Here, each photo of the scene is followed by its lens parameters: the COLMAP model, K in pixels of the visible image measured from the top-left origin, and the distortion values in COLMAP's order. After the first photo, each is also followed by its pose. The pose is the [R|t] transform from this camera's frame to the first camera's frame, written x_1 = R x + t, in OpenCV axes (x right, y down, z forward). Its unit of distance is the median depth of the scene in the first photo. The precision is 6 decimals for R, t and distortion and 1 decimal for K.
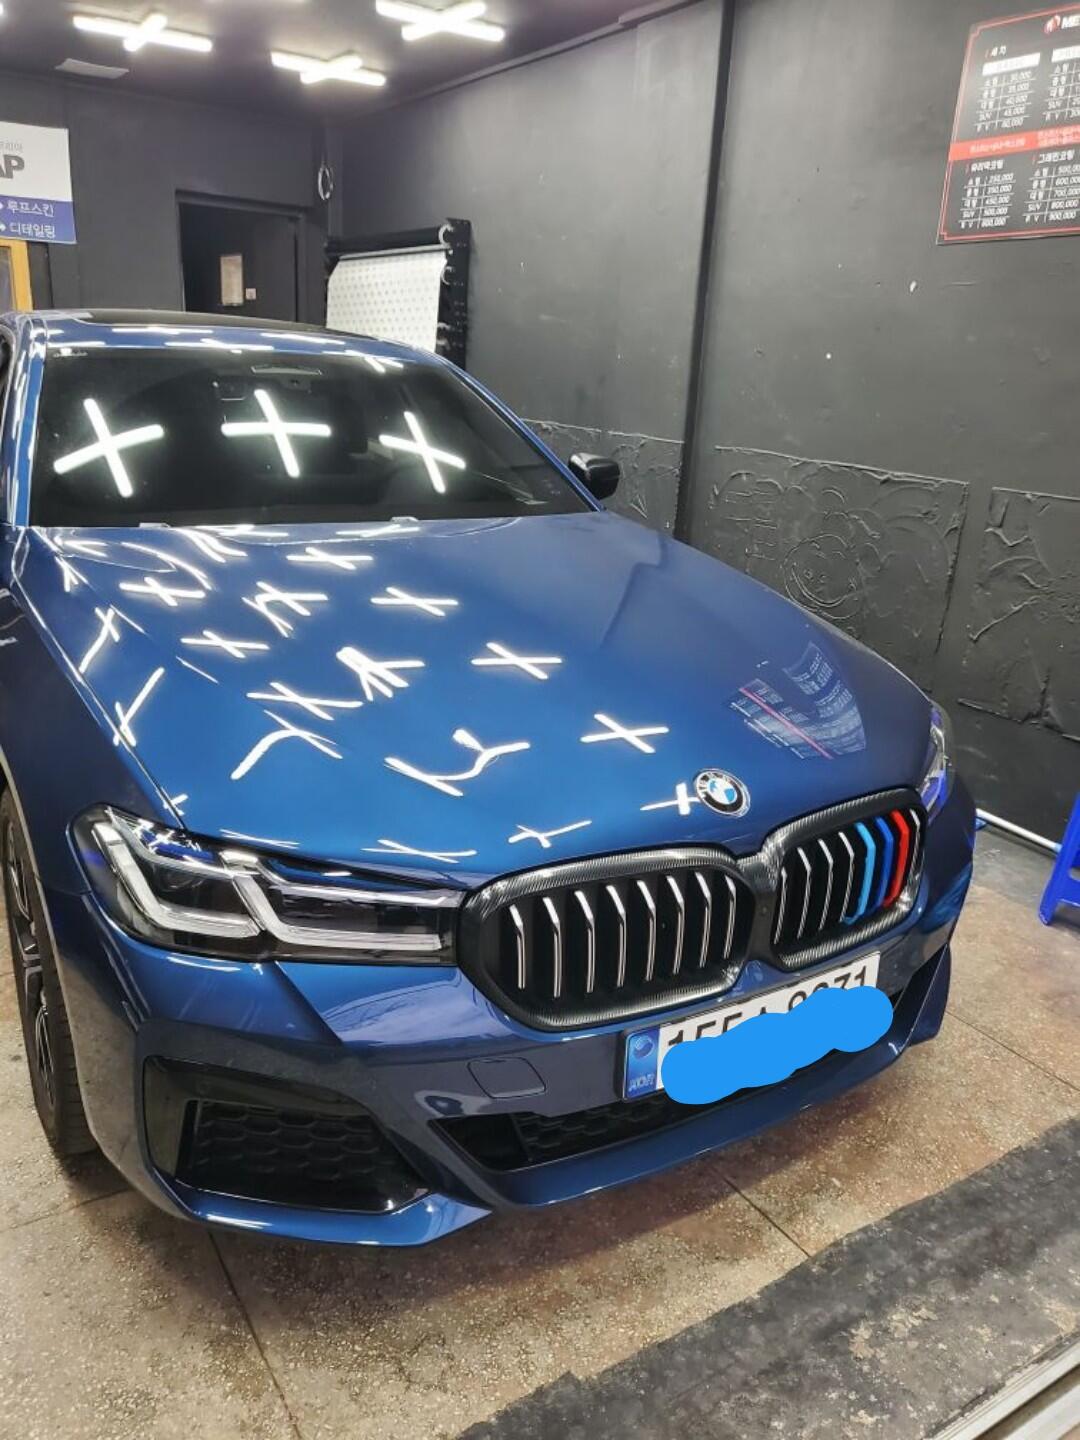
lens RADIAL K [[1148.3, 0, 541.8], [0, 1148.3, 717.8], [0, 0, 1]] dist [0.008209, 0.008390]
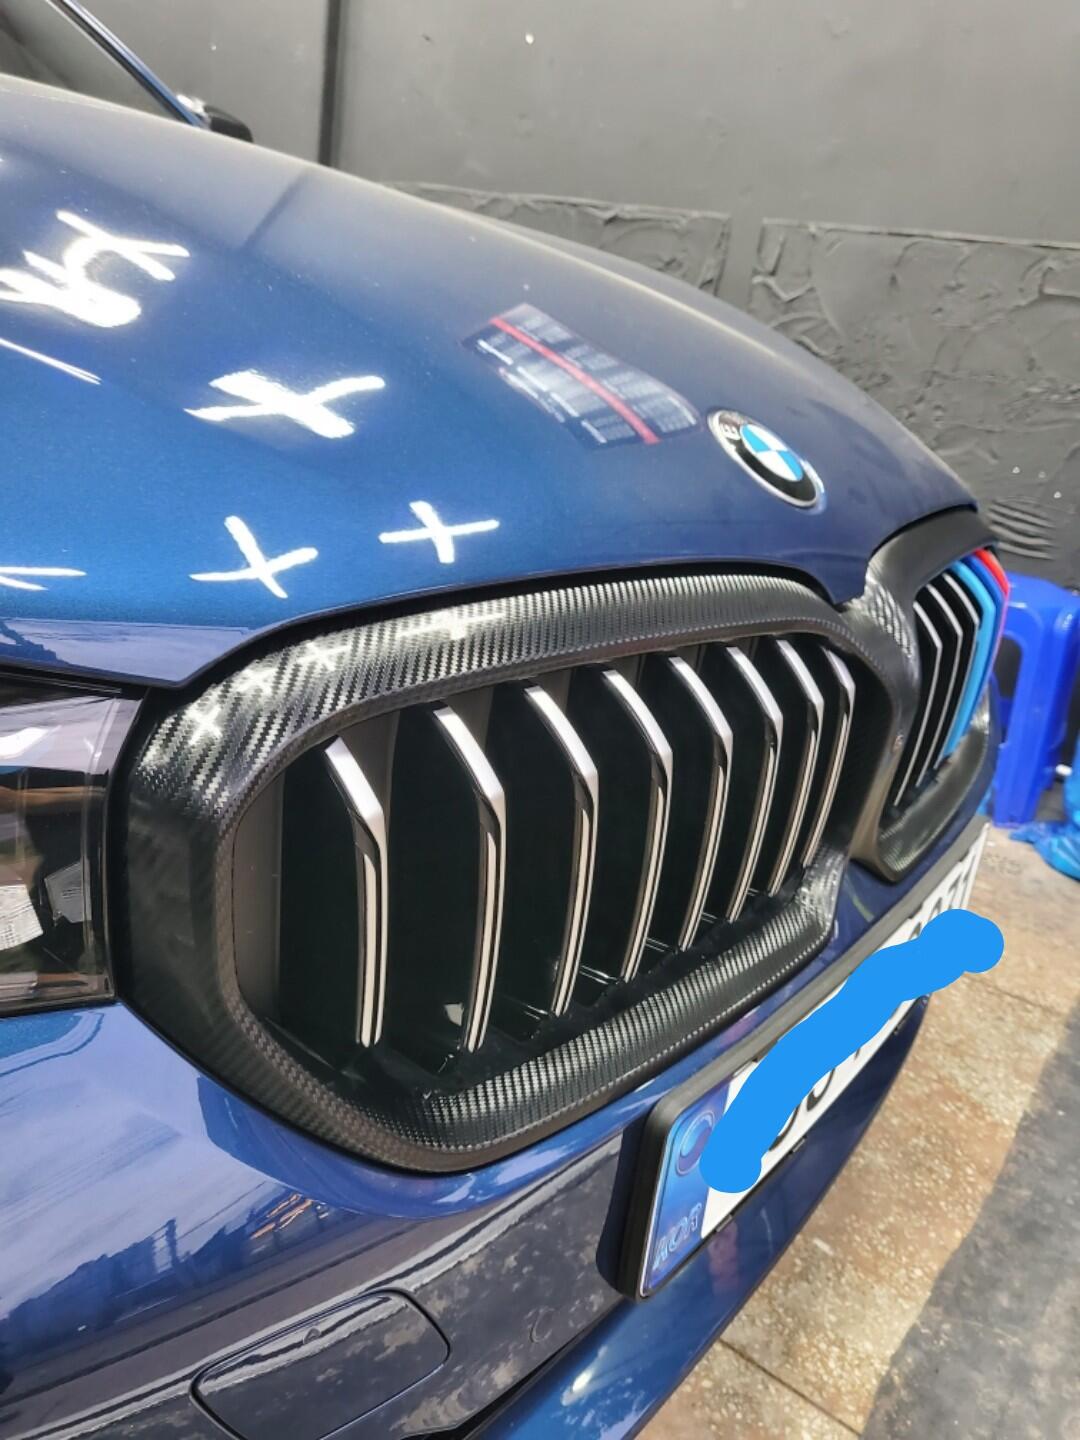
lens RADIAL K [[1148.3, 0, 541.2], [0, 1148.3, 725.0], [0, 0, 1]] dist [0.008209, 0.008390]
pose [[0.931515, -0.056233, 0.359329, -0.054198], [0.027505, 0.996038, 0.084572, 0.100942], [-0.362661, -0.068897, 0.929371, 0.540735]]
